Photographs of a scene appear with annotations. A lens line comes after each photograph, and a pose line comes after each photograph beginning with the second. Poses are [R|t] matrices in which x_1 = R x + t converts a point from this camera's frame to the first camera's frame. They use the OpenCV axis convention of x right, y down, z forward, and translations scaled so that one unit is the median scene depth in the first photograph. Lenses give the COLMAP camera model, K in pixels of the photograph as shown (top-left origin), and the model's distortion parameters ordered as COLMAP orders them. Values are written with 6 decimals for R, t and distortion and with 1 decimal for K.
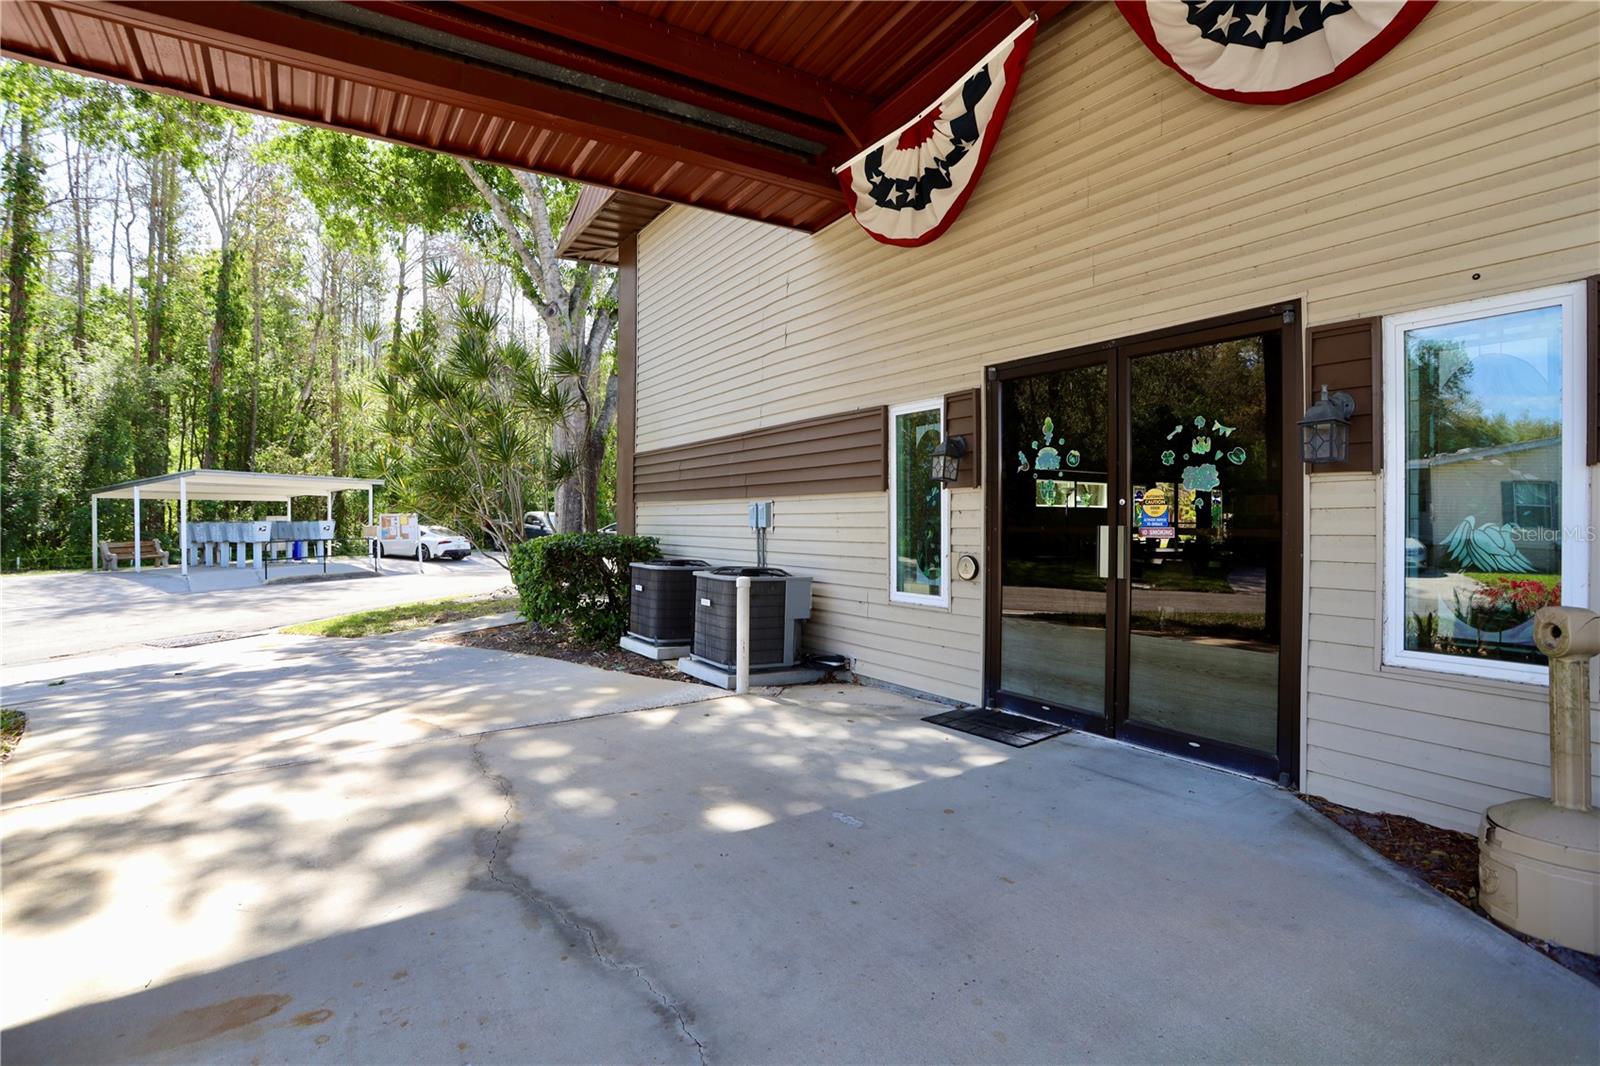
lens RADIAL K [[787.5, 0, 787.5], [0, 787.5, 530.3], [0, 0, 1]] dist [-0.024242, 0.001685]
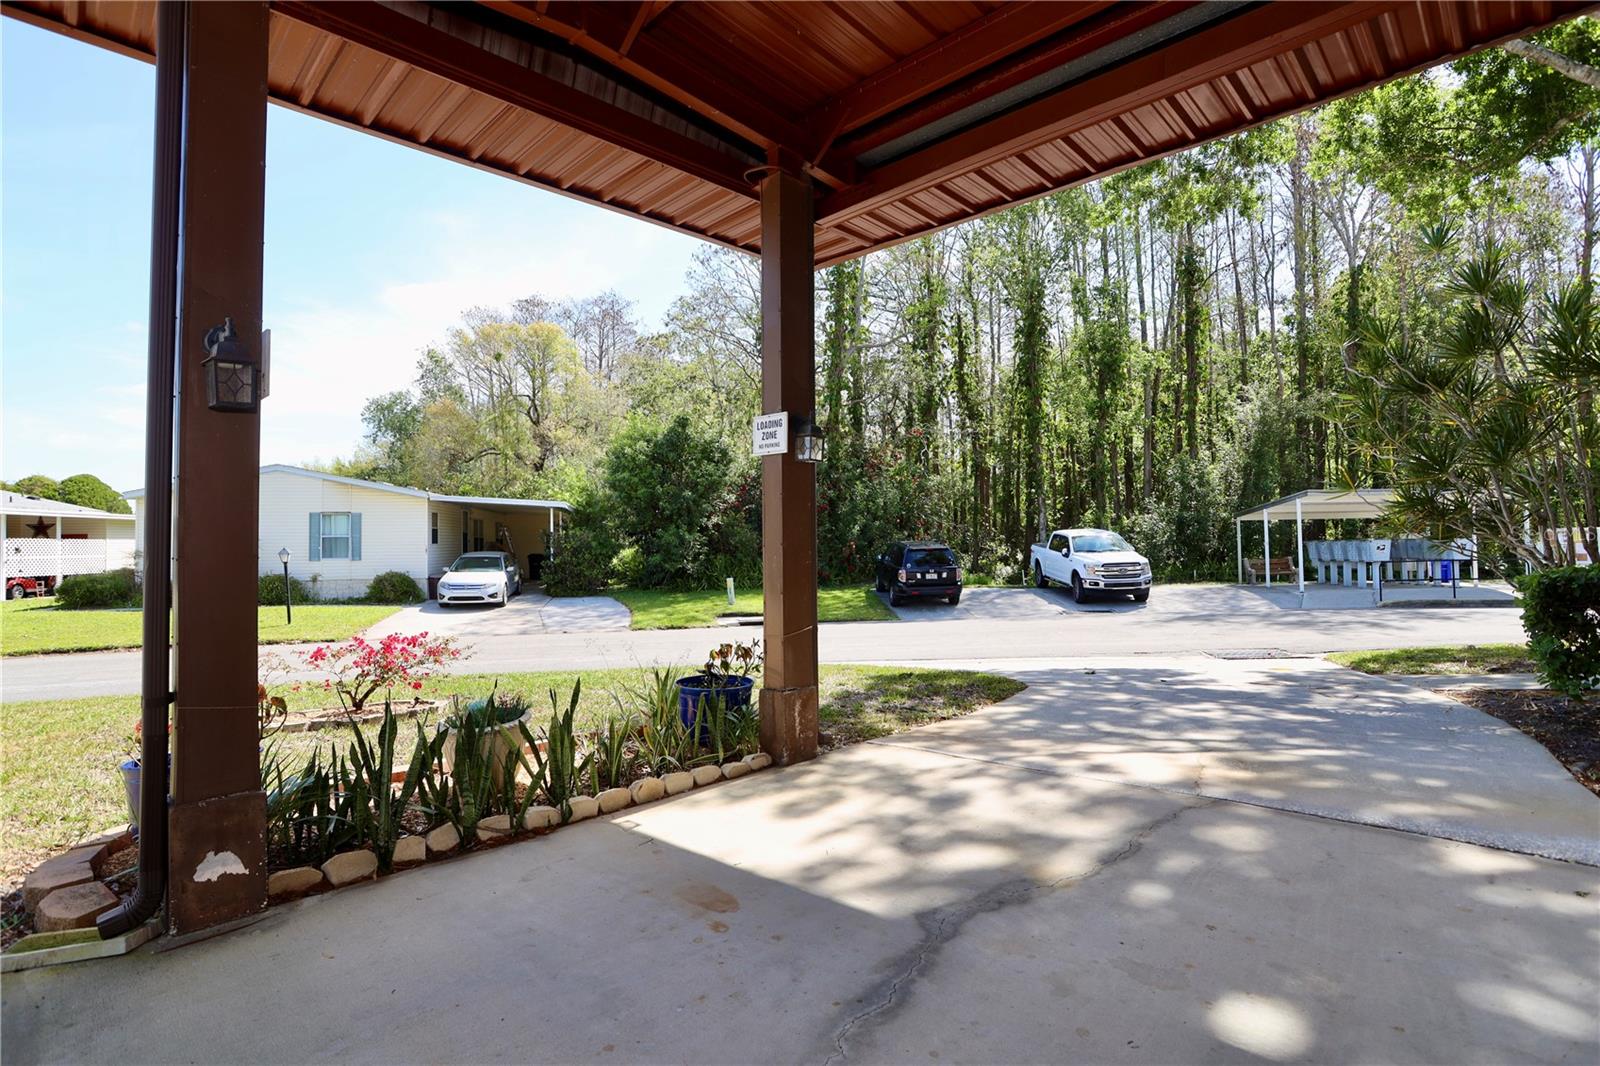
lens RADIAL K [[787.5, 0, 787.5], [0, 787.5, 530.3], [0, 0, 1]] dist [-0.024242, 0.001685]
pose [[0.242806, -0.021746, -0.969831, 0.412176], [0.001954, 0.999758, -0.021928, -0.021263], [0.970073, 0.003429, 0.242790, 0.421506]]
